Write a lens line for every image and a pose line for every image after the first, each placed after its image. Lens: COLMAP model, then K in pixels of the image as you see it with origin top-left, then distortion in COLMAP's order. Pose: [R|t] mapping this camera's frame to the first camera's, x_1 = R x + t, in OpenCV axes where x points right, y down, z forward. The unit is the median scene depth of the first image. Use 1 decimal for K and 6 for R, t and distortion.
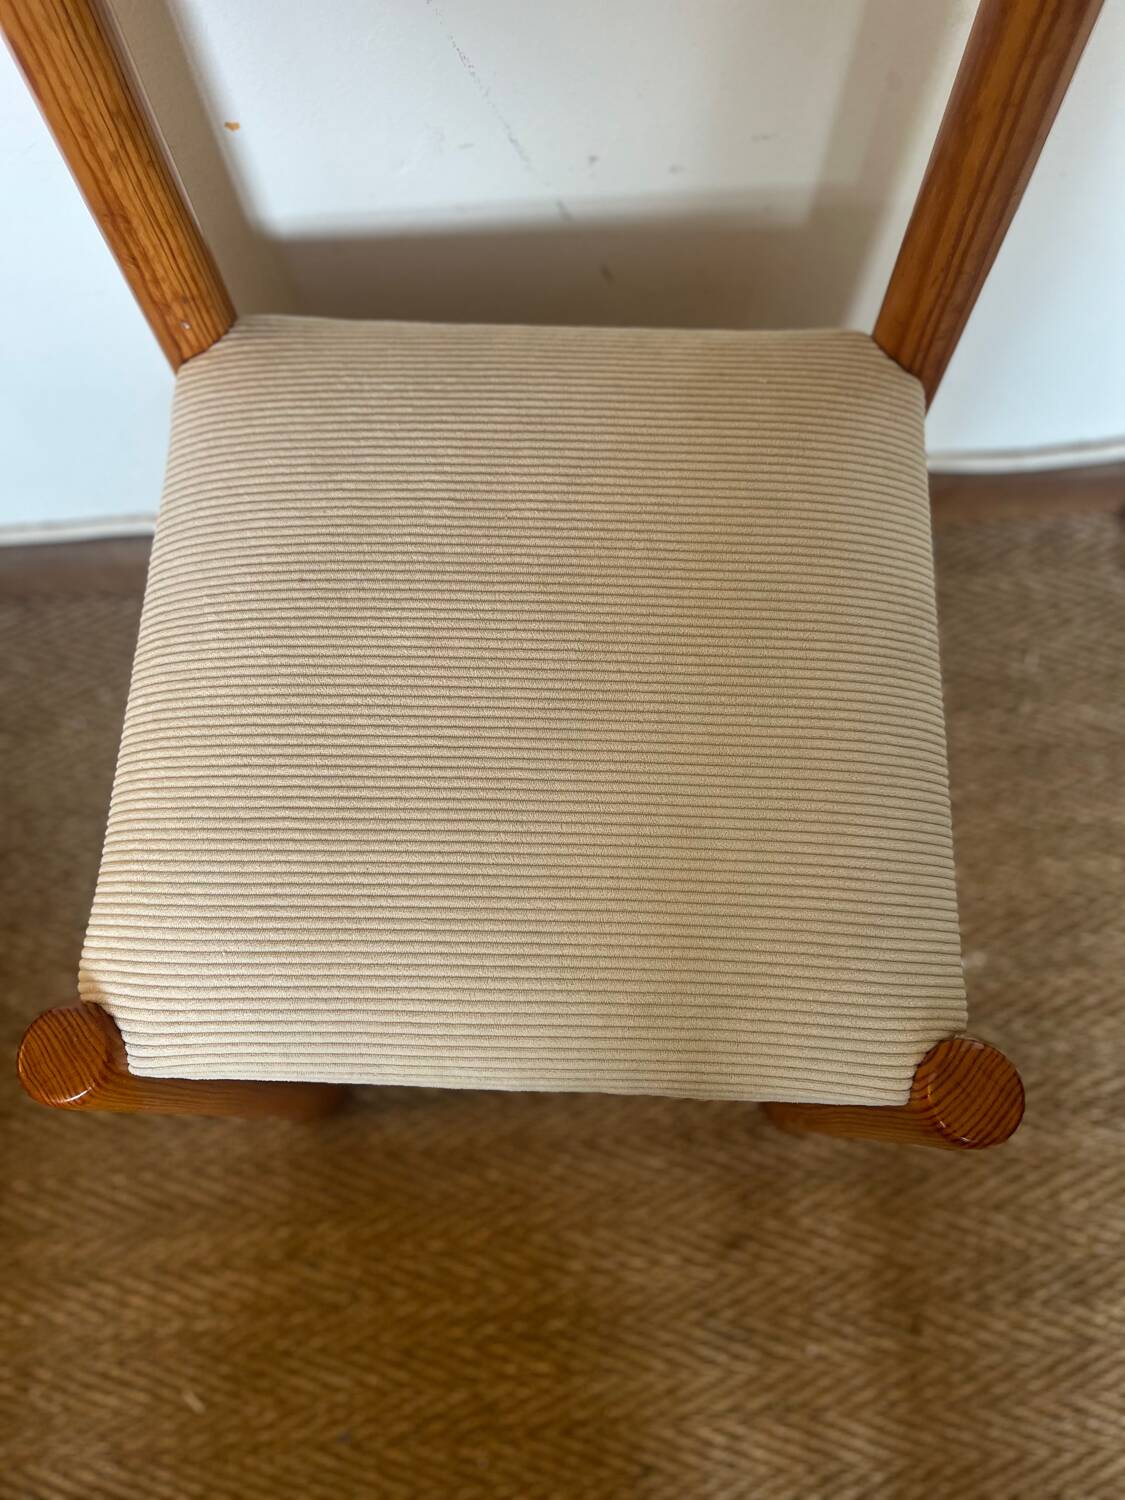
lens RADIAL K [[1131.1, 0, 568.0], [0, 1131.1, 733.2], [0, 0, 1]] dist [0.066588, -0.114604]
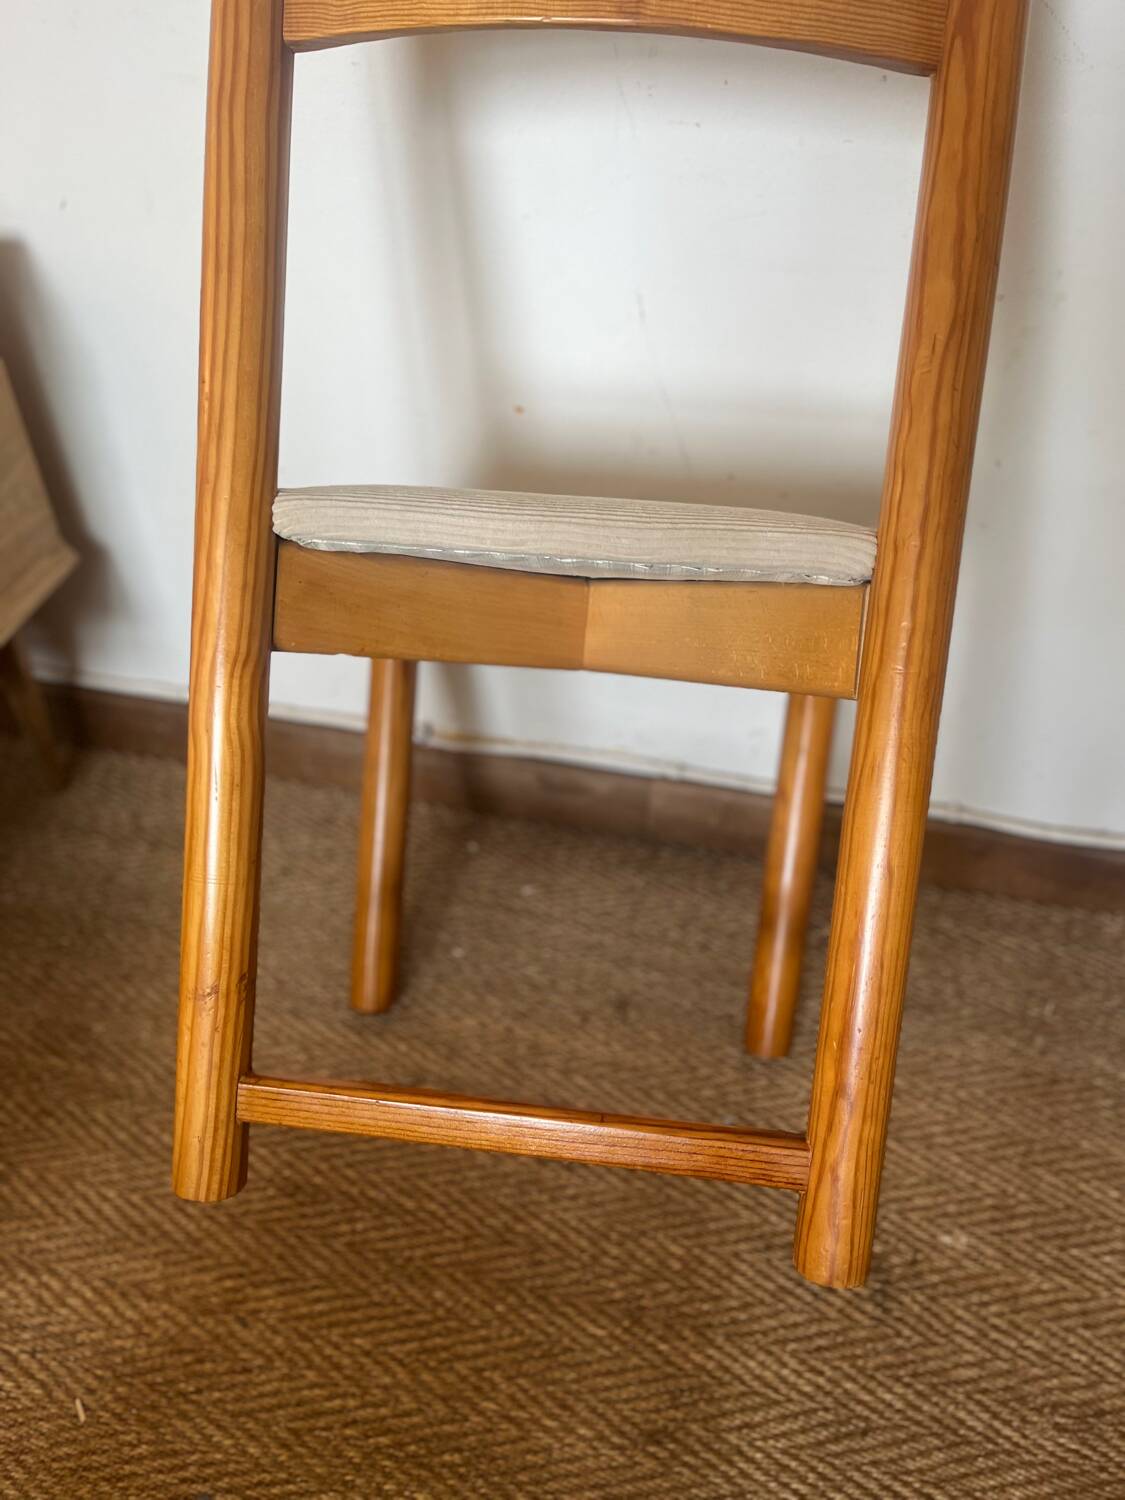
lens RADIAL K [[1118.7, 0, 561.8], [0, 1118.7, 755.4], [0, 0, 1]] dist [0.098752, -0.147636]
pose [[0.956943, 0.214414, -0.195668, 0.211668], [-0.283947, 0.831430, -0.477596, 0.699982], [0.060281, 0.512592, 0.856514, -0.160252]]
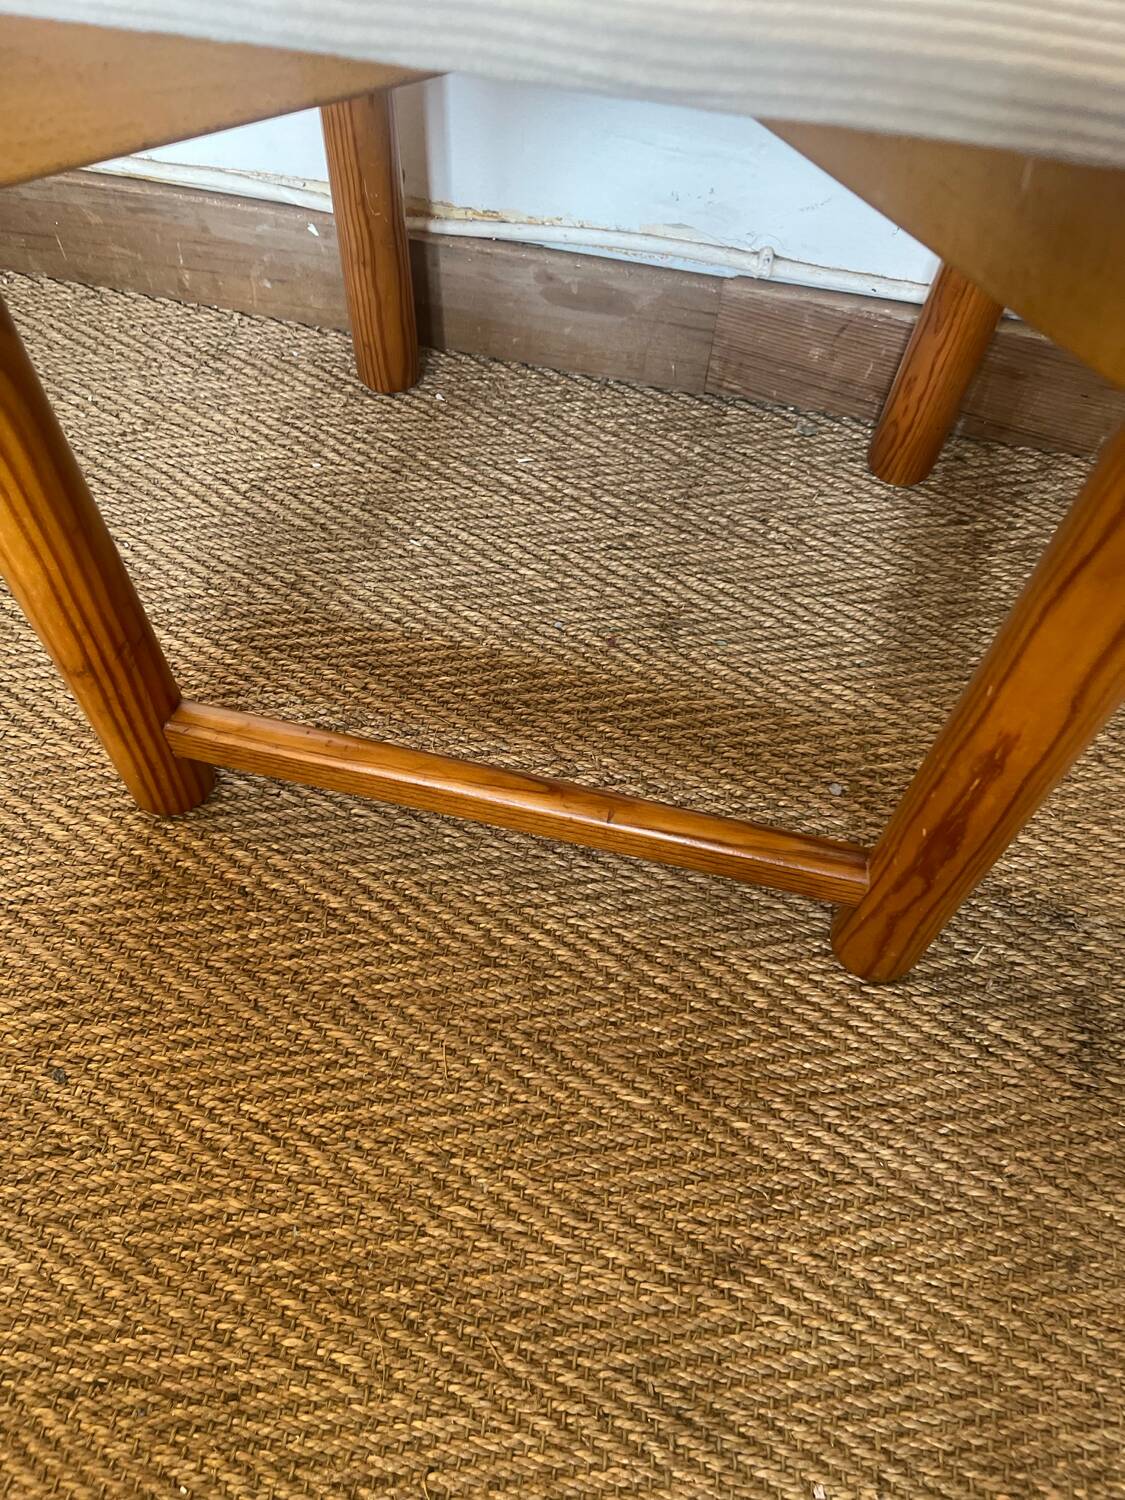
lens RADIAL K [[1133.2, 0, 555.1], [0, 1133.2, 752.8], [0, 0, 1]] dist [0.054795, -0.083771]
pose [[0.953206, 0.273788, -0.128212, 0.101455], [-0.299102, 0.915775, -0.268132, 0.609014], [0.044002, 0.293933, 0.954813, 0.569583]]
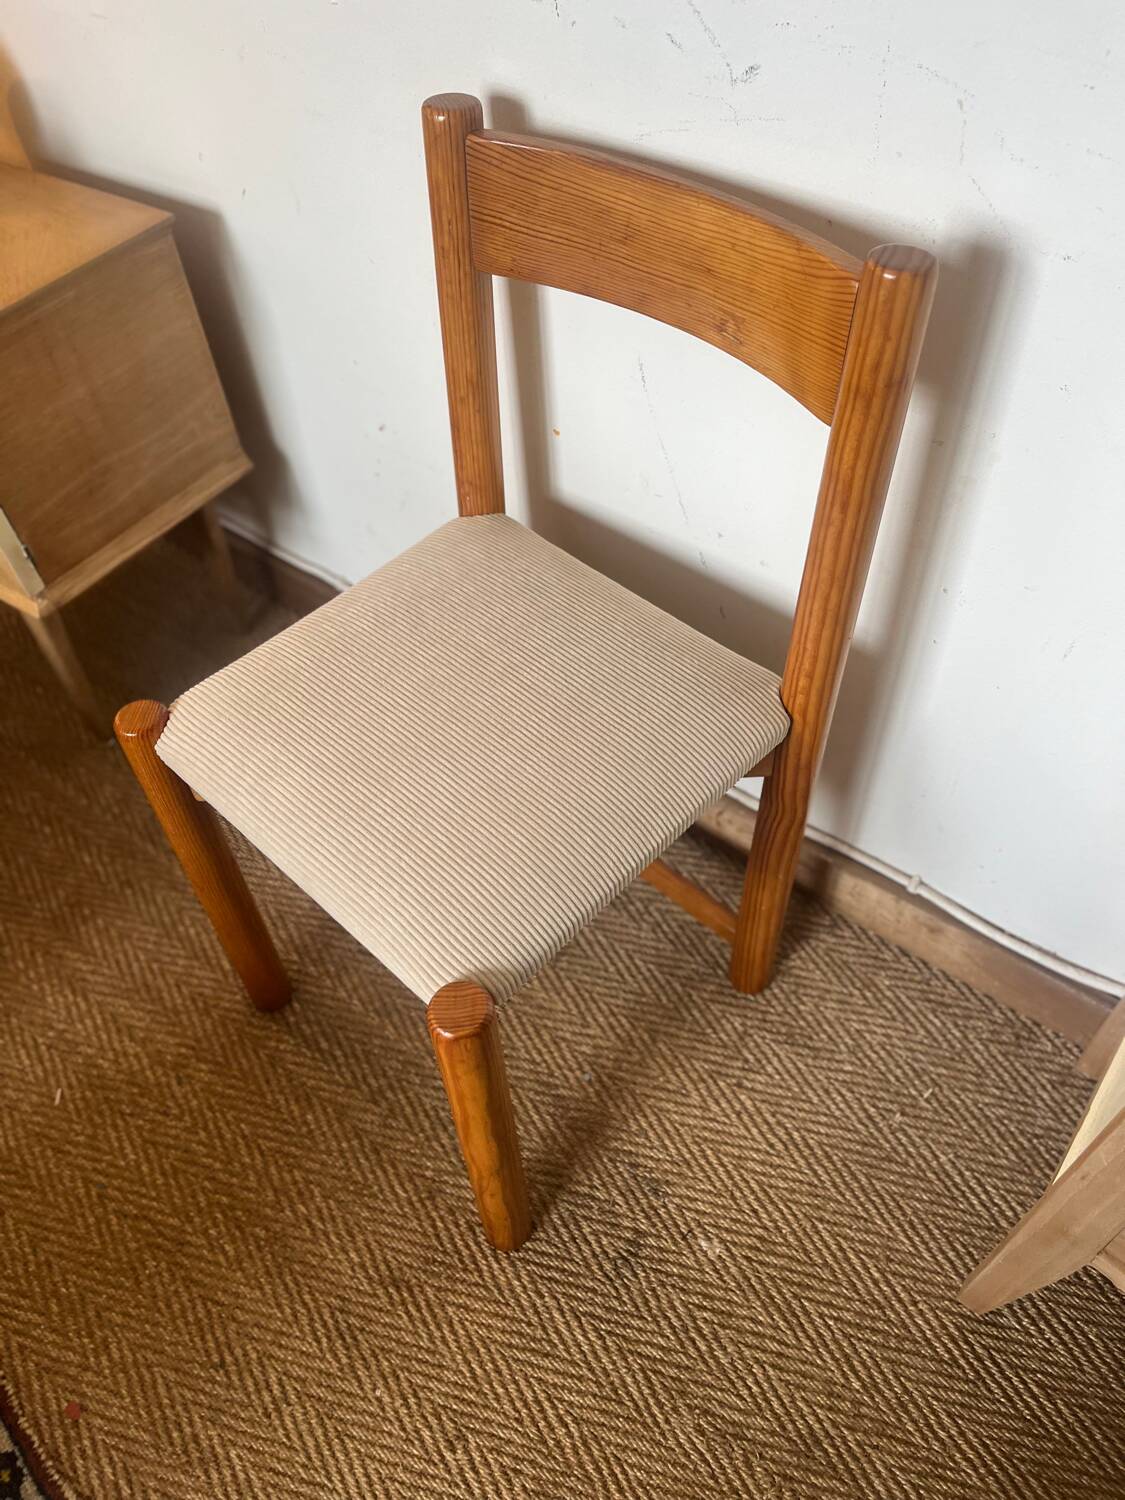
lens RADIAL K [[1121.6, 0, 571.0], [0, 1121.6, 740.2], [0, 0, 1]] dist [0.085762, -0.128062]
pose [[0.749979, 0.490803, -0.443445, 0.836447], [-0.618302, 0.758369, -0.206348, 0.225527], [0.235019, 0.428939, 0.872225, -0.406461]]
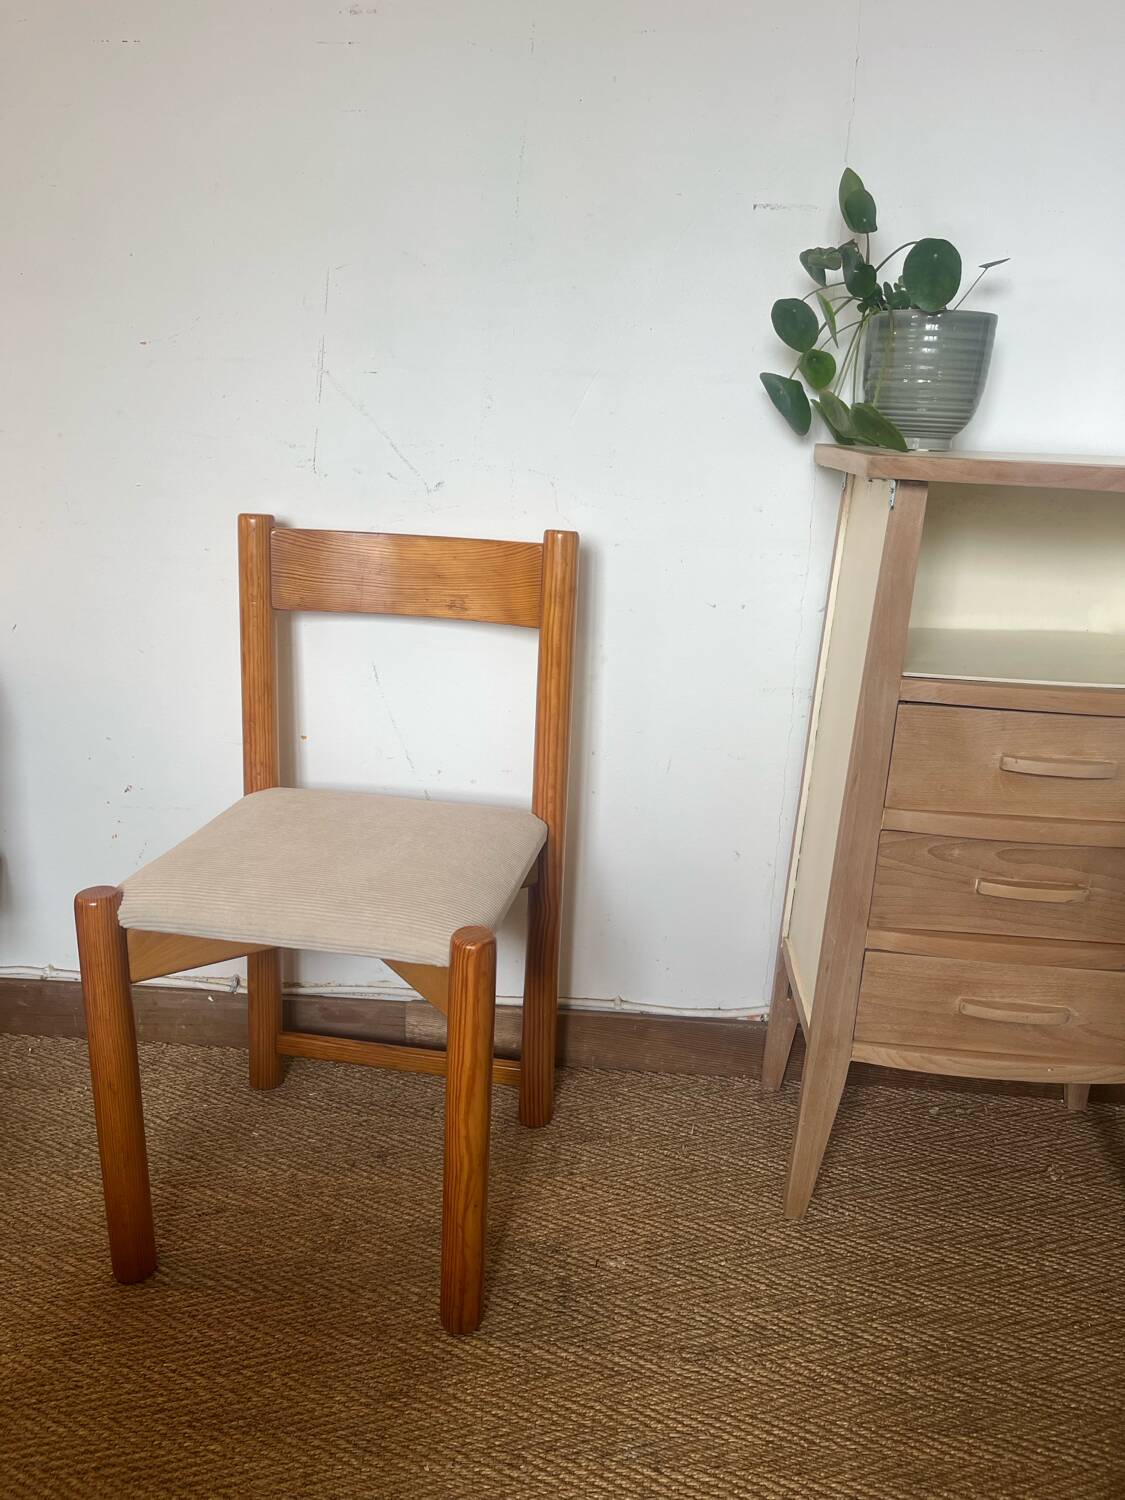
lens RADIAL K [[1118.7, 0, 561.8], [0, 1118.7, 755.4], [0, 0, 1]] dist [0.098752, -0.147636]
pose [[0.989139, 0.089866, -0.116307, 0.650236], [-0.146787, 0.563398, -0.813041, 1.636829], [-0.007537, 0.821284, 0.570470, -0.495925]]
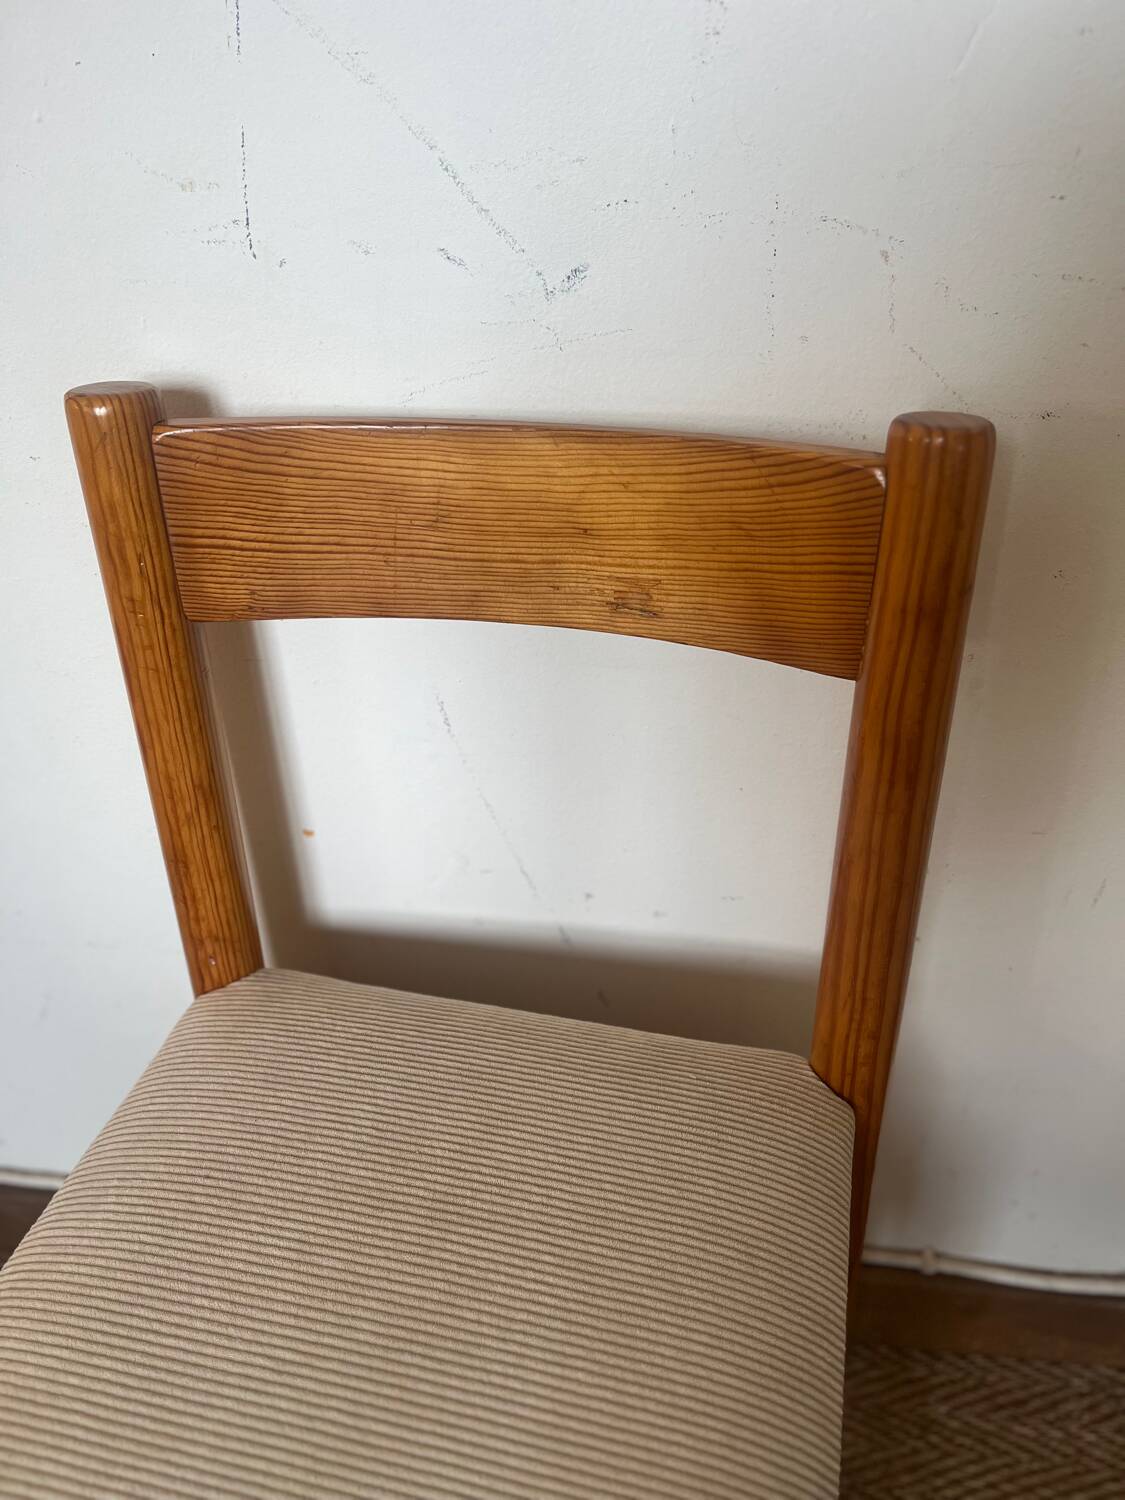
lens RADIAL K [[1123.3, 0, 573.7], [0, 1123.3, 760.0], [0, 0, 1]] dist [0.068738, -0.102676]
pose [[0.979902, 0.100801, -0.172136, 0.225104], [-0.187657, 0.758469, -0.624107, 0.155119], [0.067649, 0.643866, 0.762142, -0.005552]]
